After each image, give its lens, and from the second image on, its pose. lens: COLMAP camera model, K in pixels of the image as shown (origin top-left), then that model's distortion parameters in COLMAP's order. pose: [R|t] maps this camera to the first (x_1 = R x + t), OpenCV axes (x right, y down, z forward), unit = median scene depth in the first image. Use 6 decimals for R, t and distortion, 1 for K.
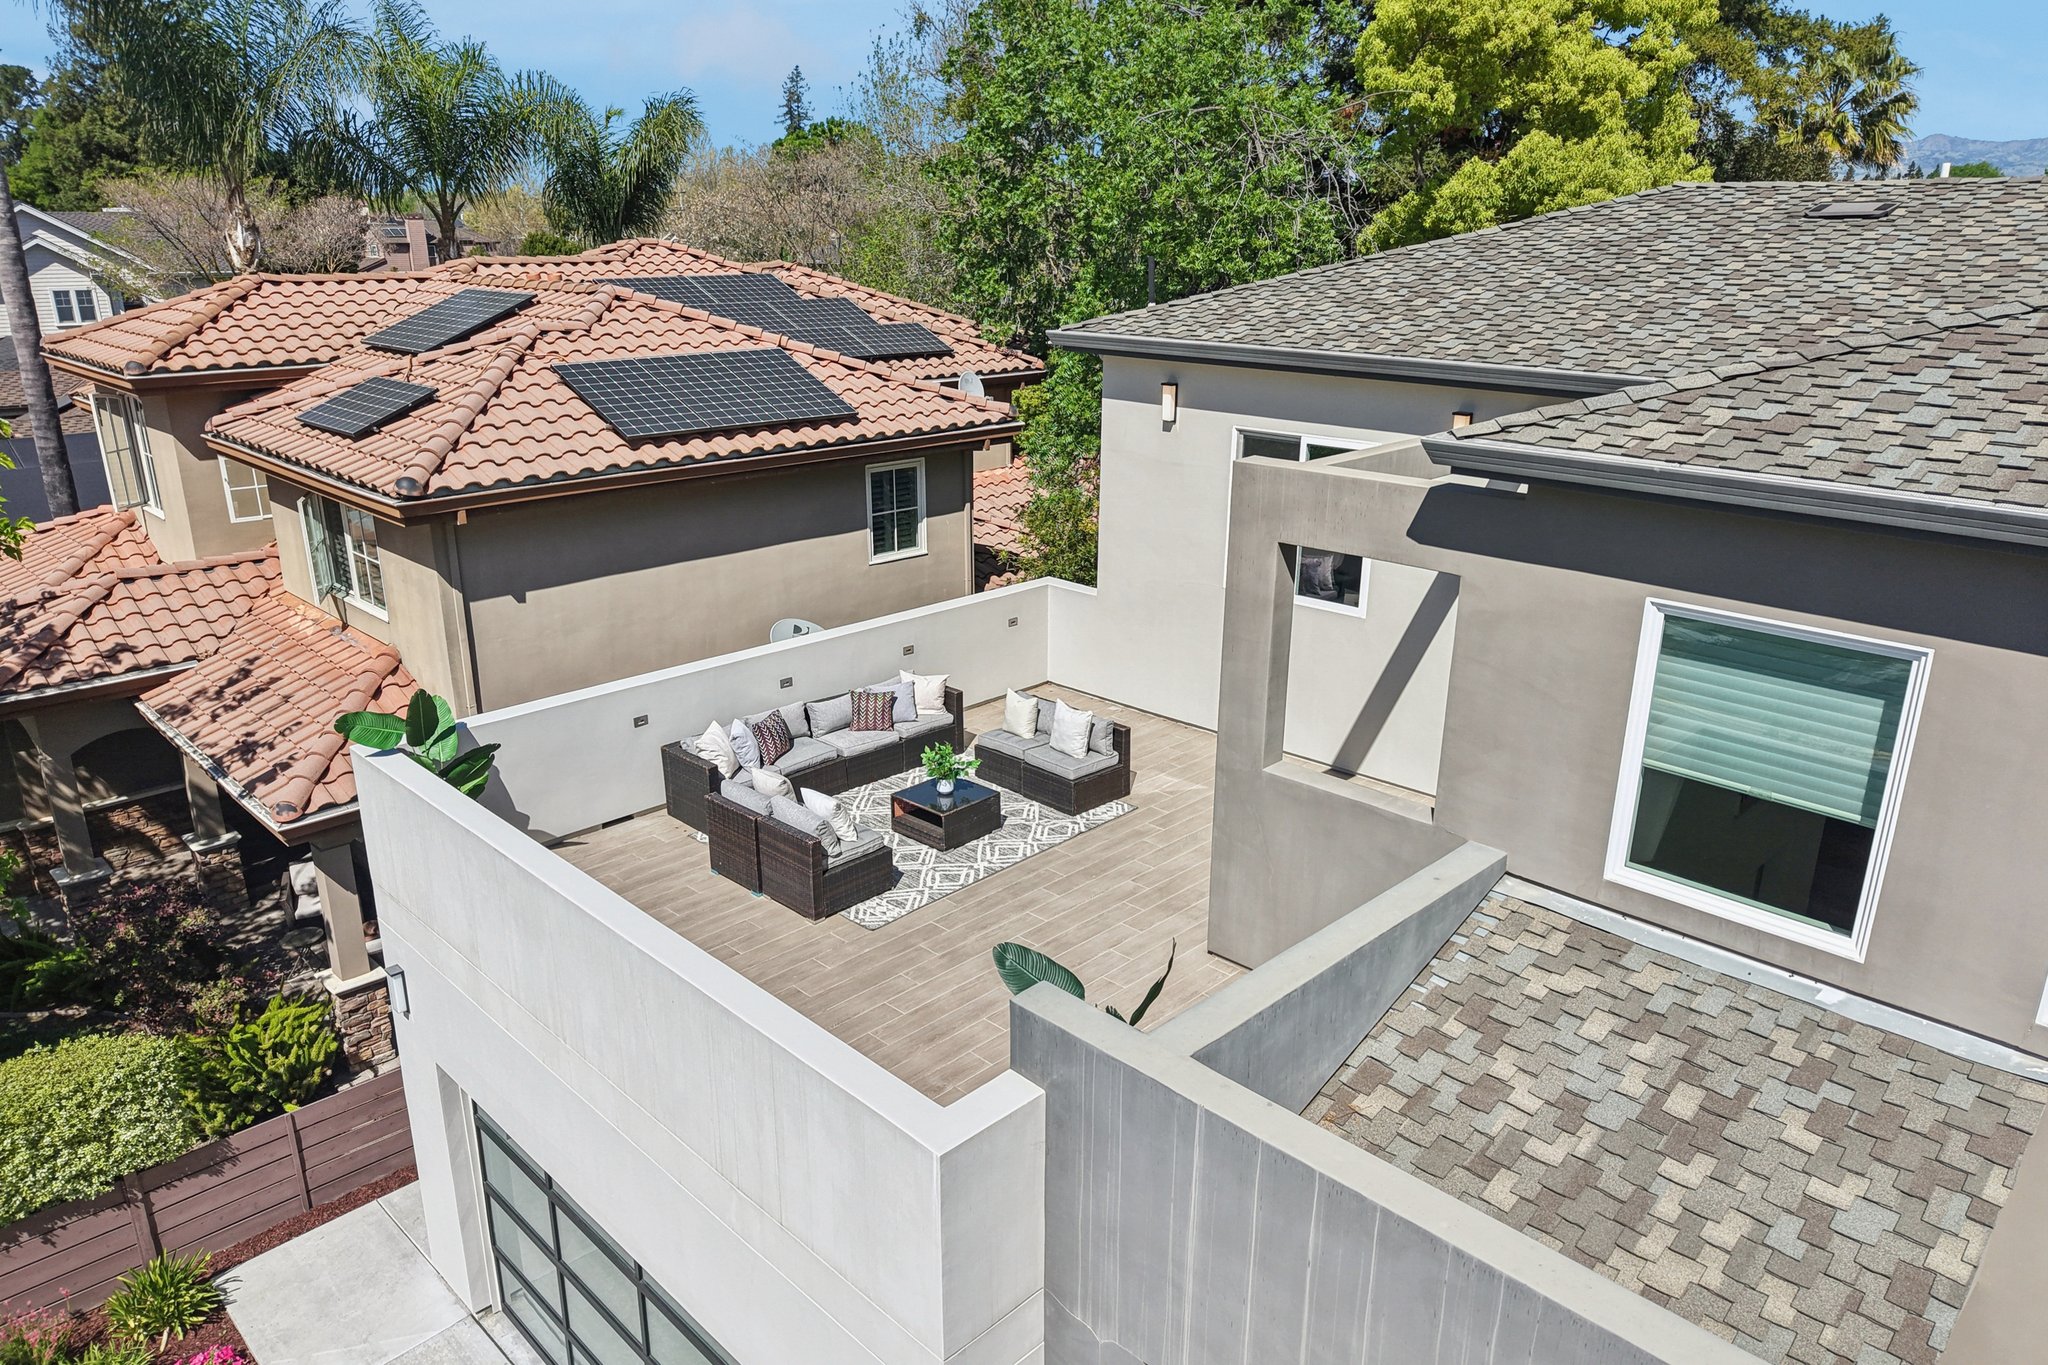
lens RADIAL K [[1363.8, 0, 1016.2], [0, 1363.8, 668.1], [0, 0, 1]] dist [-0.008891, 0.019228]
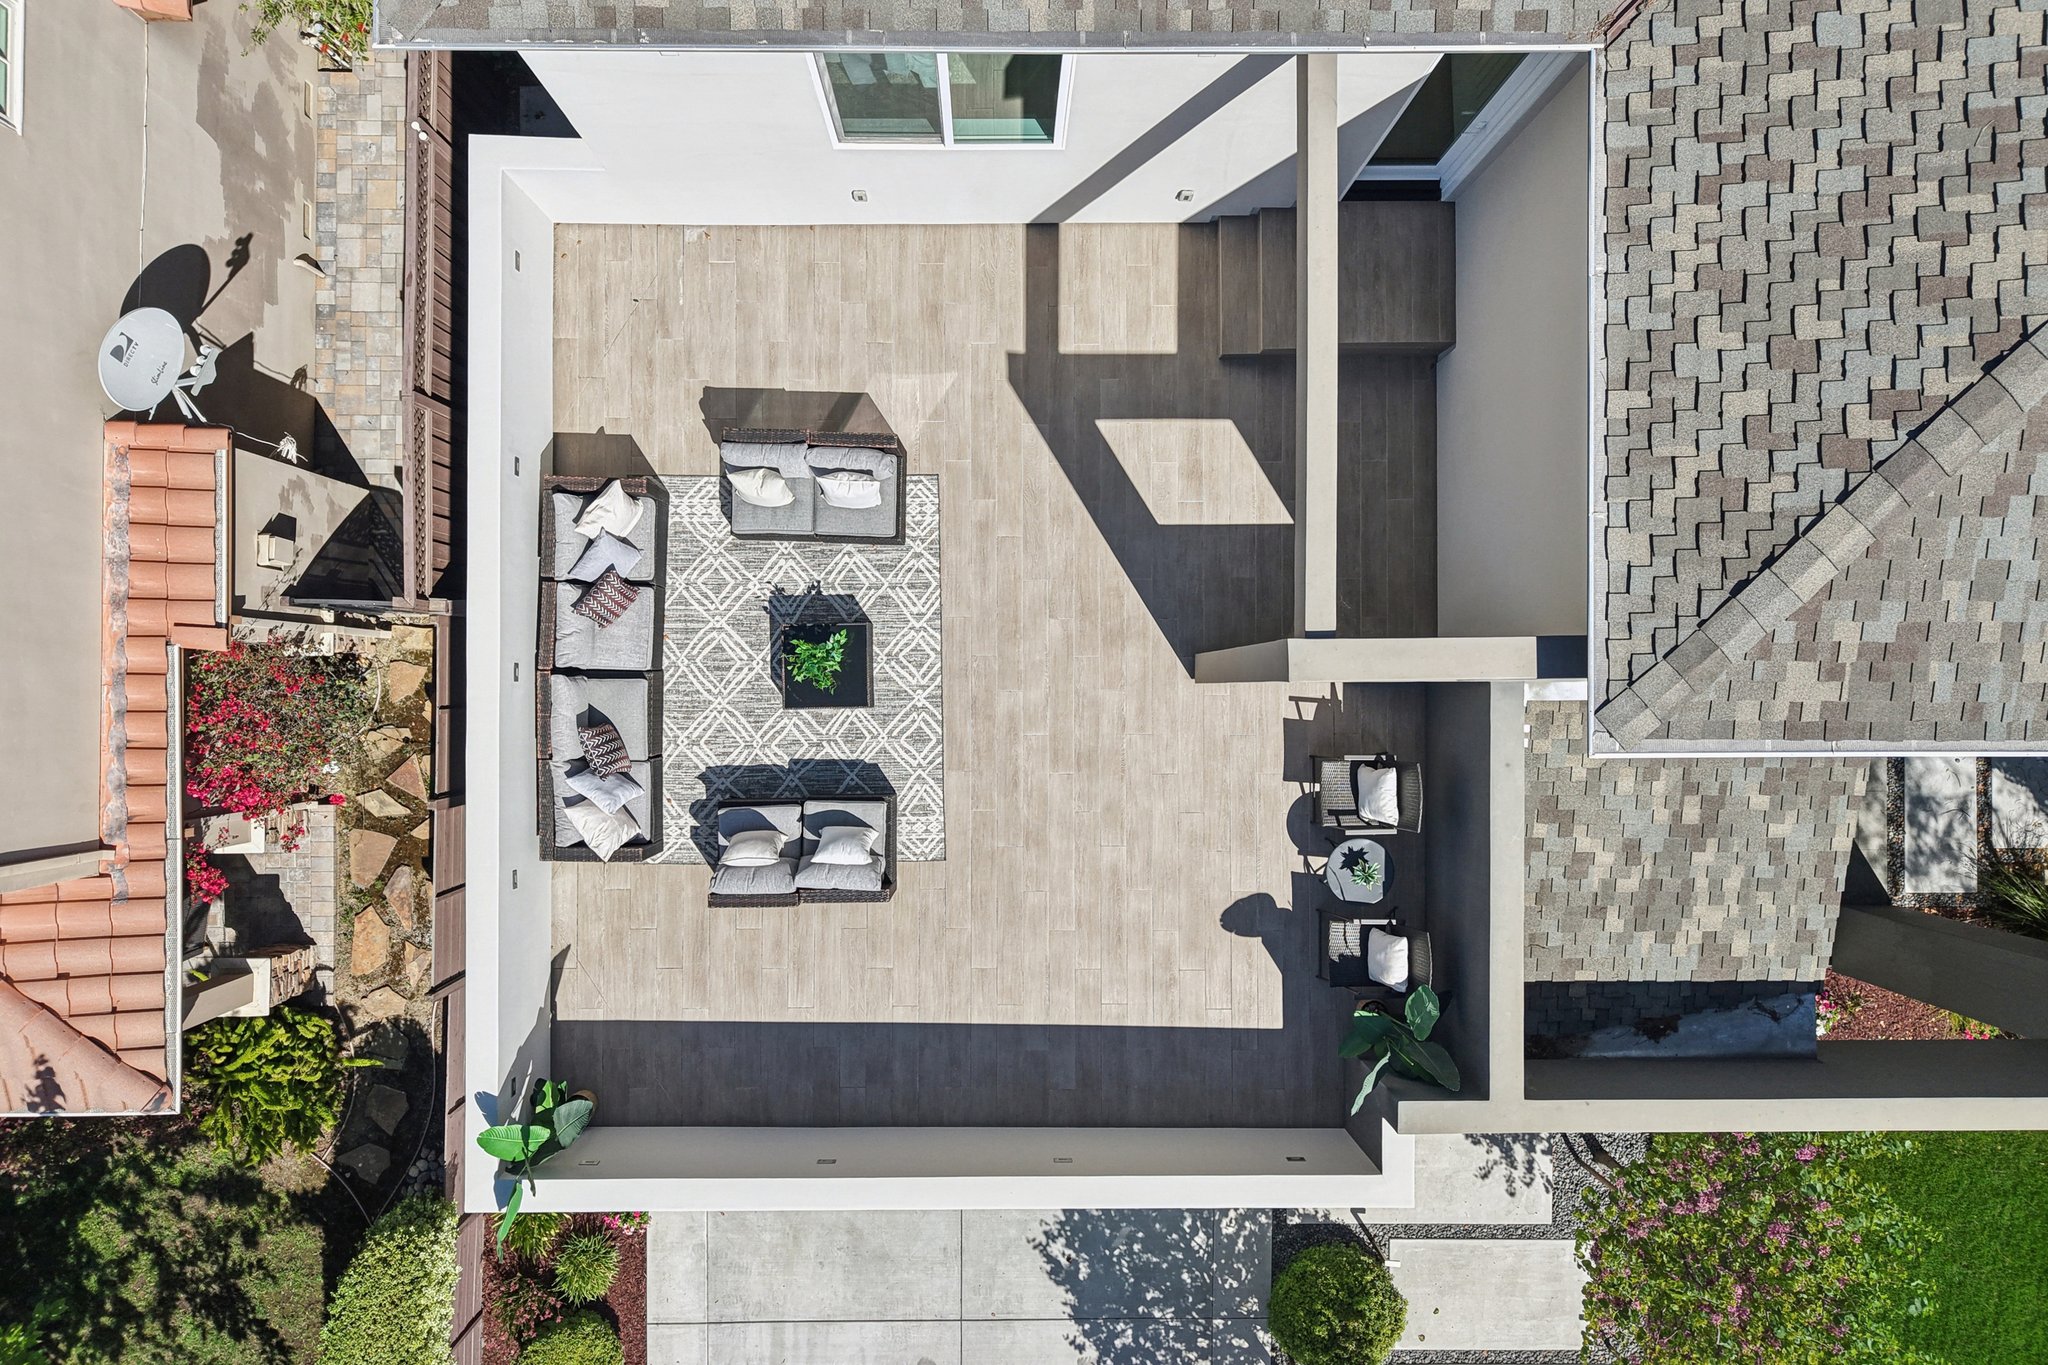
lens RADIAL K [[1350.7, 0, 1025.1], [0, 1350.7, 689.5], [0, 0, 1]] dist [0.024502, 0.000272]
pose [[0.703201, -0.710837, 0.014818, 0.016728], [0.204354, 0.222032, 0.953384, -0.716587], [-0.680990, -0.667392, 0.301396, 0.610439]]
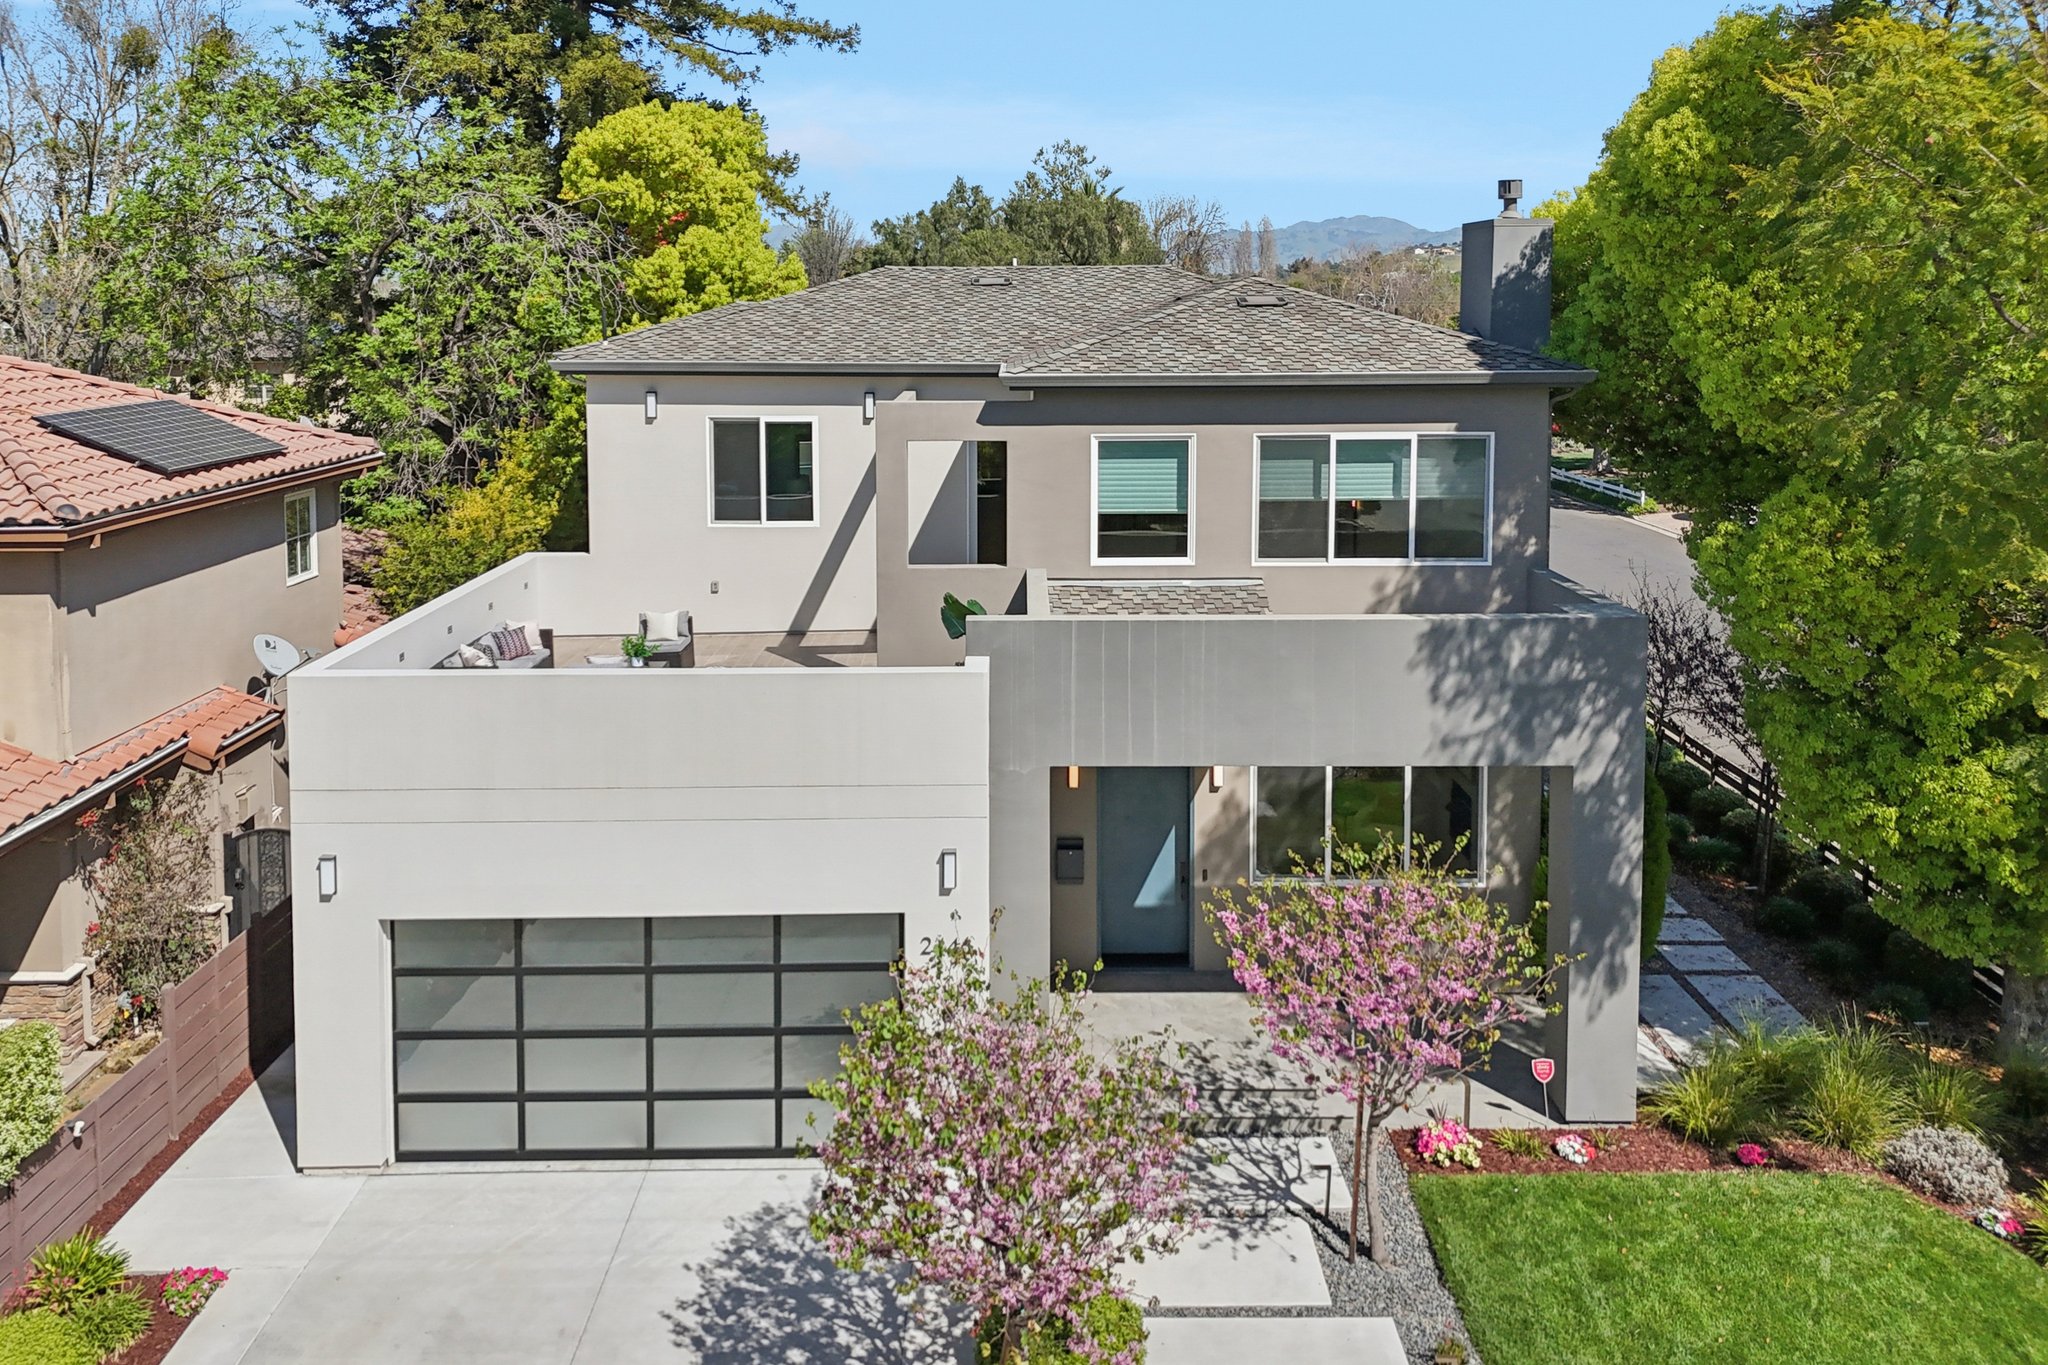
lens RADIAL K [[1630.3, 0, 1040.0], [0, 1630.3, 353.1], [0, 0, 1]] dist [0.018928, -0.001522]
pose [[0.690137, -0.024043, 0.723279, -0.960087], [0.225443, 0.956857, -0.183305, 0.181961], [-0.687667, 0.289564, 0.665783, -0.506032]]
